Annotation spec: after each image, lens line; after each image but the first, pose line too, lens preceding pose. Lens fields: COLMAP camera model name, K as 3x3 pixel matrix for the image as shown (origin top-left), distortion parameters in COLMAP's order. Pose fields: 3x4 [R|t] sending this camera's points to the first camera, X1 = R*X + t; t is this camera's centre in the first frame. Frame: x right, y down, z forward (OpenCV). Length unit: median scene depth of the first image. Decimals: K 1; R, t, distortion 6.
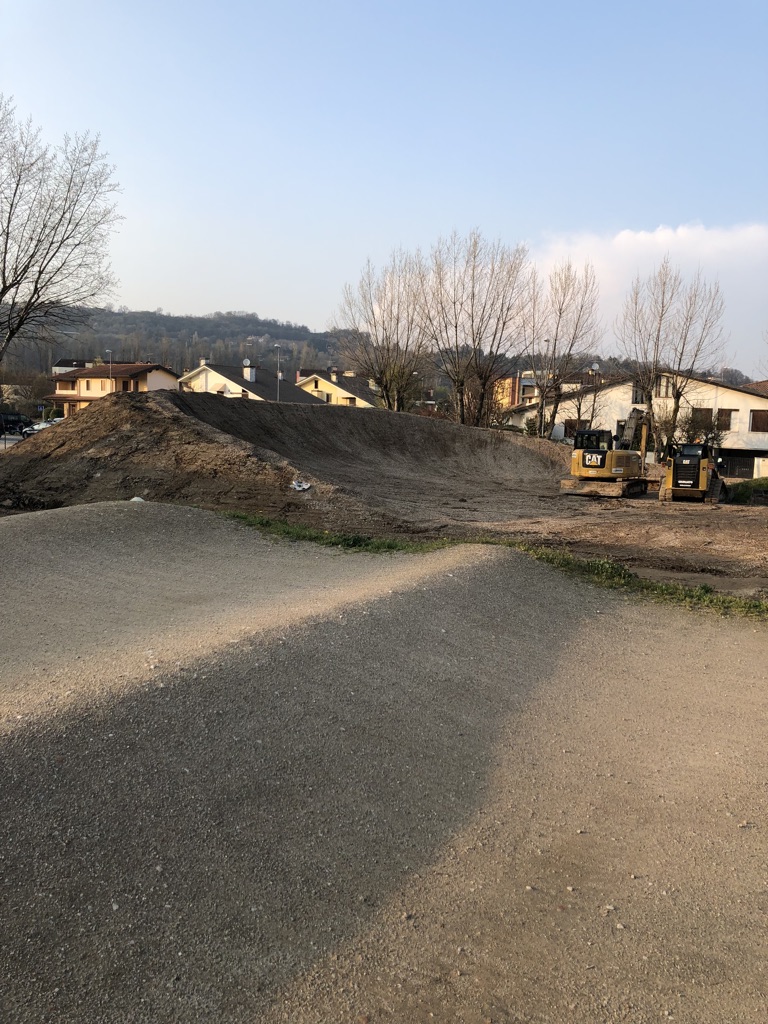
lens RADIAL K [[844.9, 0, 399.4], [0, 844.9, 512.6], [0, 0, 1]] dist [0.040500, -0.054777]
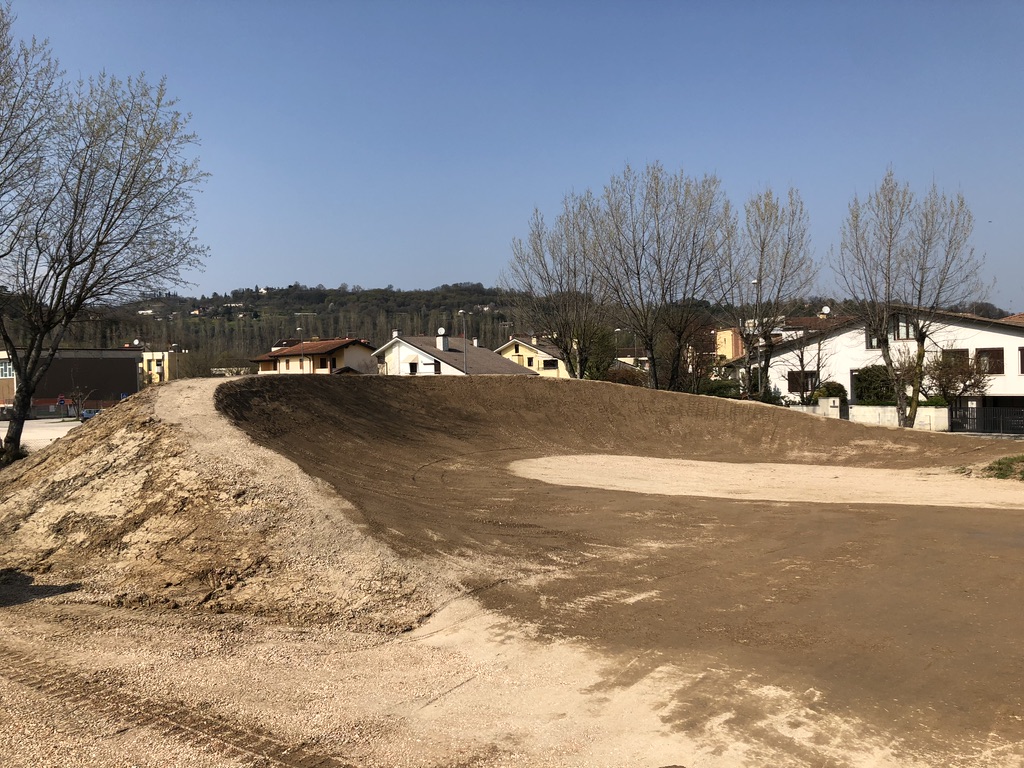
lens RADIAL K [[844.9, 0, 512.5], [0, 844.9, 380.5], [0, 0, 1]] dist [0.040500, -0.054777]
pose [[0.988818, -0.058452, -0.137193, 0.042171], [0.043212, 0.992819, -0.111545, -0.019114], [0.142728, 0.104369, 0.984244, 0.124496]]
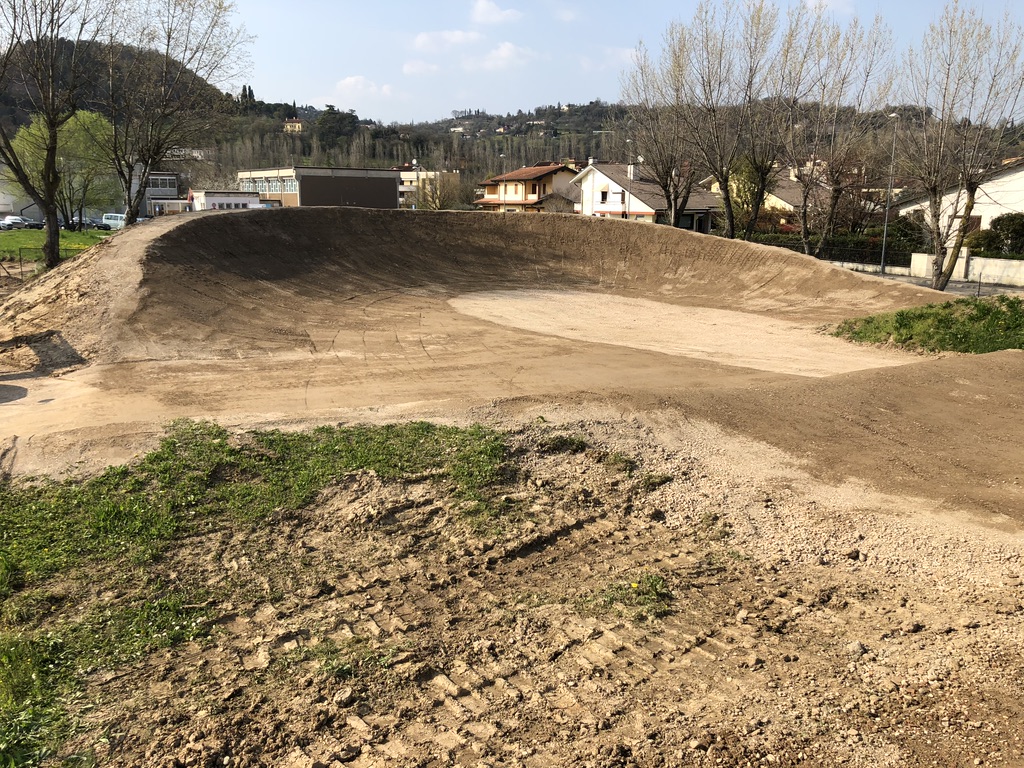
lens RADIAL K [[844.9, 0, 493.1], [0, 844.9, 375.5], [0, 0, 1]] dist [0.040500, -0.054777]
pose [[0.871905, 0.072098, -0.484339, 0.247989], [-0.033404, 0.995555, 0.088064, -0.020046], [0.488535, -0.060604, 0.870437, 0.109897]]
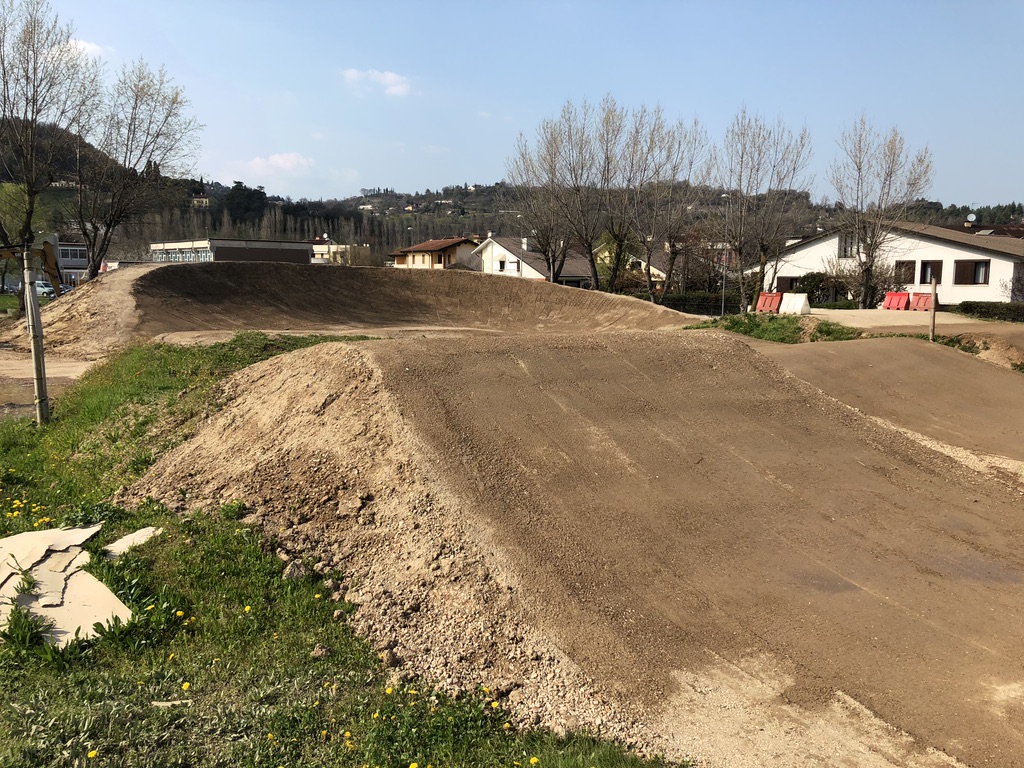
lens RADIAL K [[844.9, 0, 506.3], [0, 844.9, 386.5], [0, 0, 1]] dist [0.040500, -0.054777]
pose [[0.924347, 0.022986, -0.380859, 0.317899], [-0.020788, 0.999735, 0.009885, 0.012067], [0.380985, -0.001220, 0.924580, -0.008426]]
